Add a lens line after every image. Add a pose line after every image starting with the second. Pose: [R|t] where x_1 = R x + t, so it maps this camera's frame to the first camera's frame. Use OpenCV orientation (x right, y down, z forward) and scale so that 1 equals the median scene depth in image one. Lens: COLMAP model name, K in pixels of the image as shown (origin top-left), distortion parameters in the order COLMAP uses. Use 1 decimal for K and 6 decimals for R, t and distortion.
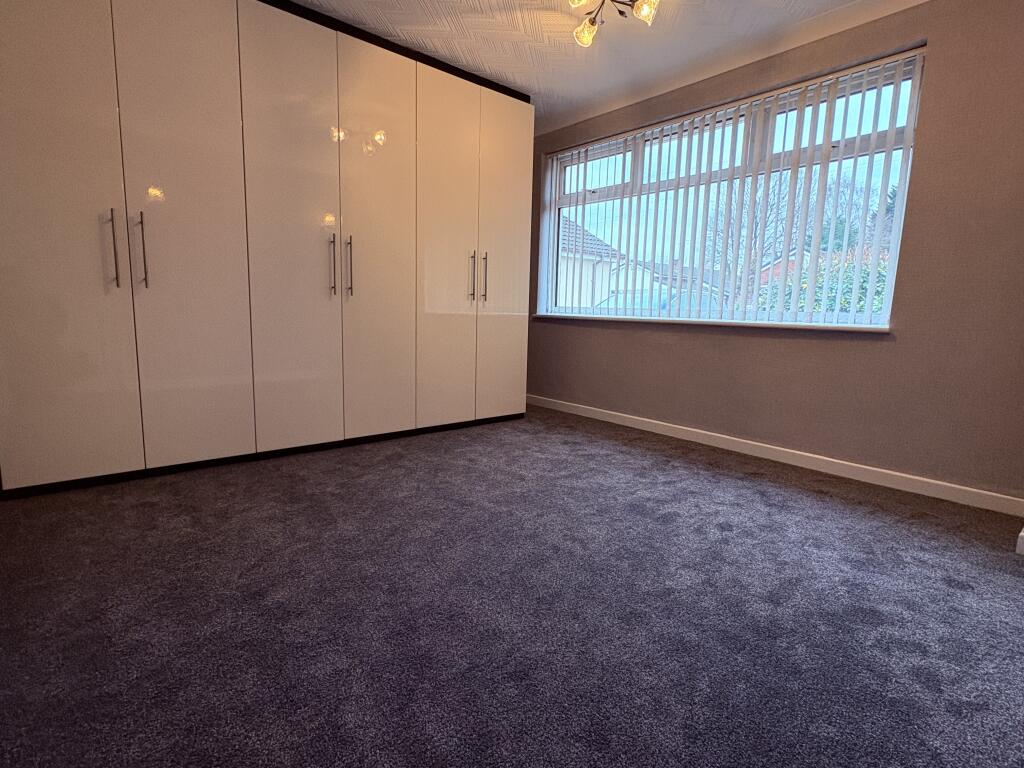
lens RADIAL K [[510.1, 0, 511.5], [0, 510.1, 384.7], [0, 0, 1]] dist [-0.000371, -0.000482]
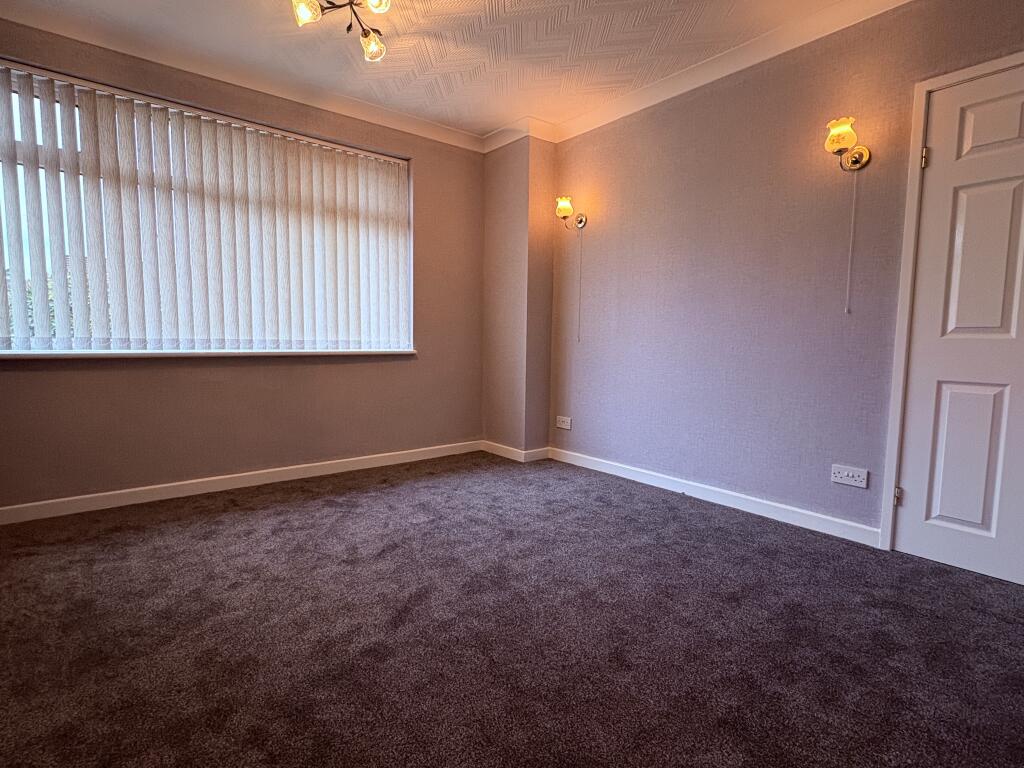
lens RADIAL K [[510.1, 0, 511.3], [0, 510.1, 382.5], [0, 0, 1]] dist [-0.000371, -0.000482]
pose [[0.042110, -0.113541, 0.992641, -0.639787], [0.136795, 0.984821, 0.106843, -0.130771], [-0.989704, 0.131289, 0.057003, 0.619597]]
